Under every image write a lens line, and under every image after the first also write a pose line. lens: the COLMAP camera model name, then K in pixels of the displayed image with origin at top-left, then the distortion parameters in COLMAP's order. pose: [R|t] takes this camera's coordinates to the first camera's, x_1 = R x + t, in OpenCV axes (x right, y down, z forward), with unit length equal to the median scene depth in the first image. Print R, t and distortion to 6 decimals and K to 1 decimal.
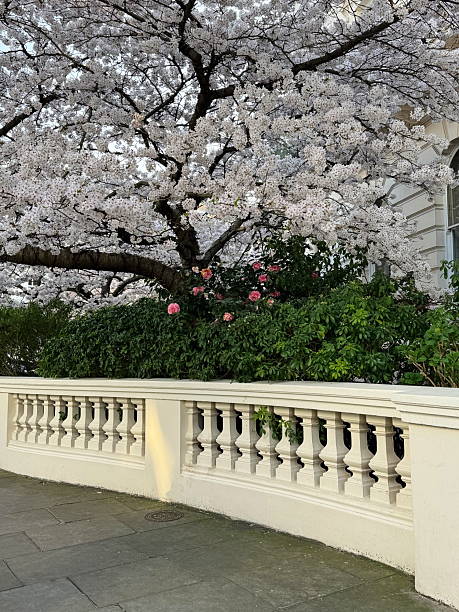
lens RADIAL K [[568.2, 0, 229.5], [0, 568.2, 306.0], [0, 0, 1]] dist [0.122859, -0.166901]
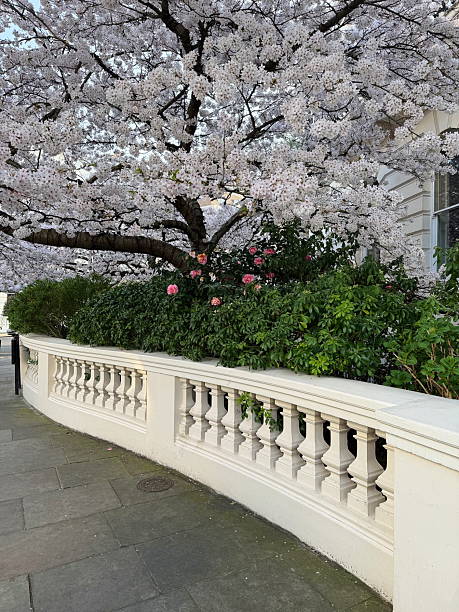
lens RADIAL K [[404.2, 0, 229.5], [0, 404.2, 308.0], [0, 0, 1]] dist [0.065236, -0.060528]
pose [[0.997176, 0.016656, -0.073225, 0.074792], [-0.009837, 0.995663, 0.092515, -0.036061], [0.074448, -0.091534, 0.993015, 0.274850]]
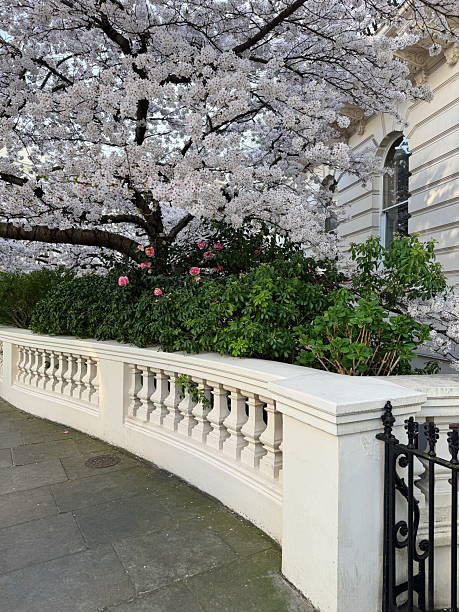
lens RADIAL K [[404.7, 0, 229.5], [0, 404.7, 306.0], [0, 0, 1]] dist [0.066231, -0.062013]
pose [[0.999104, 0.017862, -0.038373, 0.165792], [-0.013874, 0.994711, 0.101775, -0.034953], [0.039988, -0.101152, 0.994067, 0.215544]]
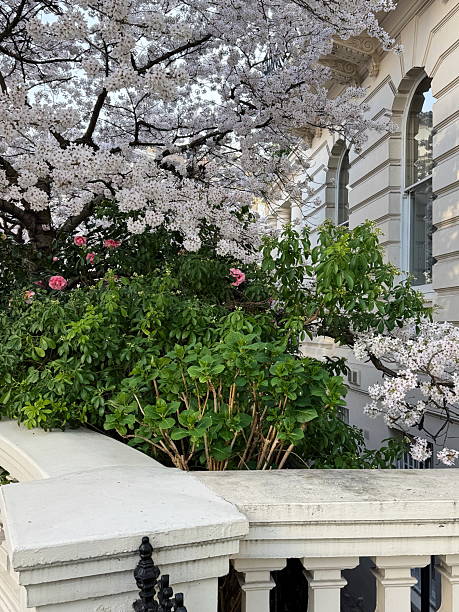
lens RADIAL K [[568.2, 0, 229.5], [0, 568.2, 306.0], [0, 0, 1]] dist [0.122859, -0.166901]
pose [[0.994362, 0.015848, -0.104850, 0.380166], [-0.010153, 0.998455, 0.054622, -0.033906], [0.105554, -0.053250, 0.992987, 0.338815]]
